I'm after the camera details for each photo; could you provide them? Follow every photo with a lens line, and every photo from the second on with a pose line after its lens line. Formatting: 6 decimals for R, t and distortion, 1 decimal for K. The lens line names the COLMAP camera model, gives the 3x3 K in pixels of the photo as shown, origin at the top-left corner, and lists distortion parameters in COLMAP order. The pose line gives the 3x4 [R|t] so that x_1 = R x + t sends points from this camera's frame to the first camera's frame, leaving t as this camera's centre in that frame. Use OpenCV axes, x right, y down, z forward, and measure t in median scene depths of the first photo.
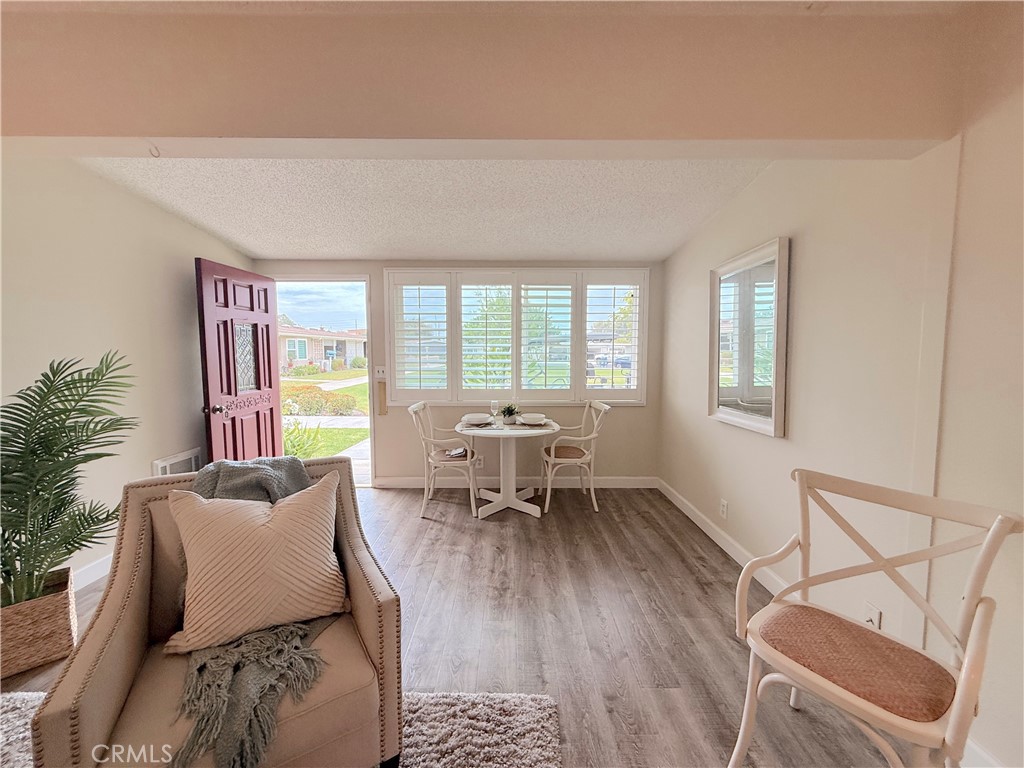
lens RADIAL K [[405.1, 0, 510.8], [0, 405.1, 383.2], [0, 0, 1]] dist [0.002063, 0.000664]
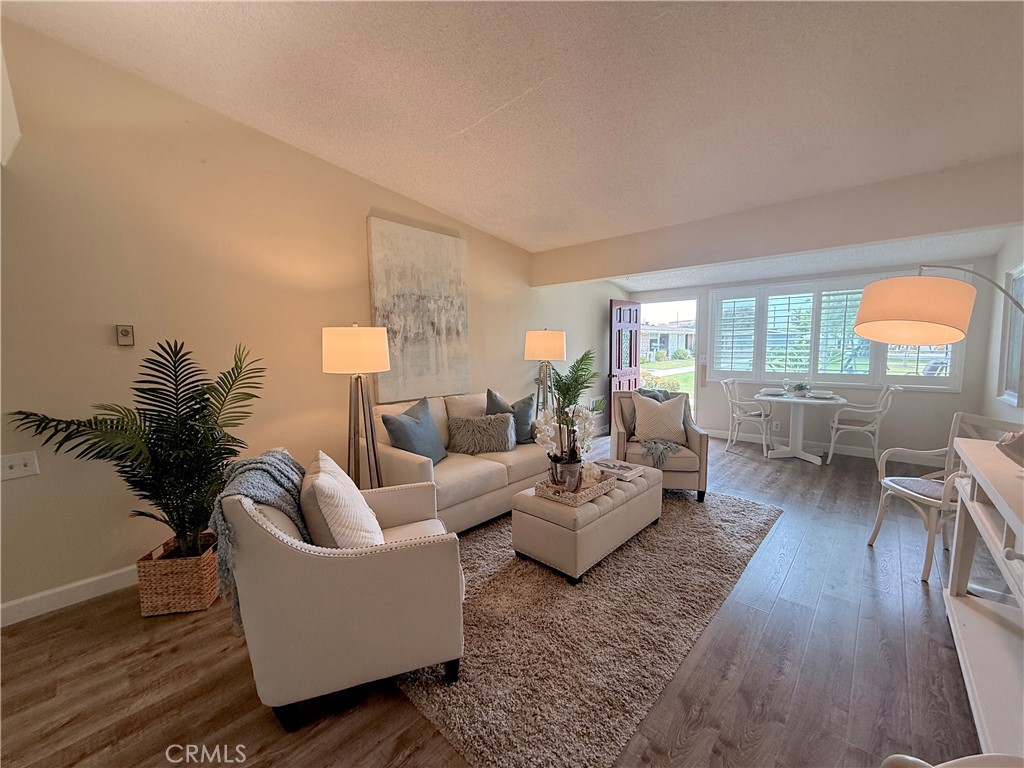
lens RADIAL K [[405.1, 0, 509.9], [0, 405.1, 383.2], [0, 0, 1]] dist [0.002063, 0.000664]
pose [[0.731216, 0.054362, -0.679977, 0.215639], [-0.041107, 0.998519, 0.035624, 0.046493], [0.680907, 0.001903, 0.732368, -0.703091]]
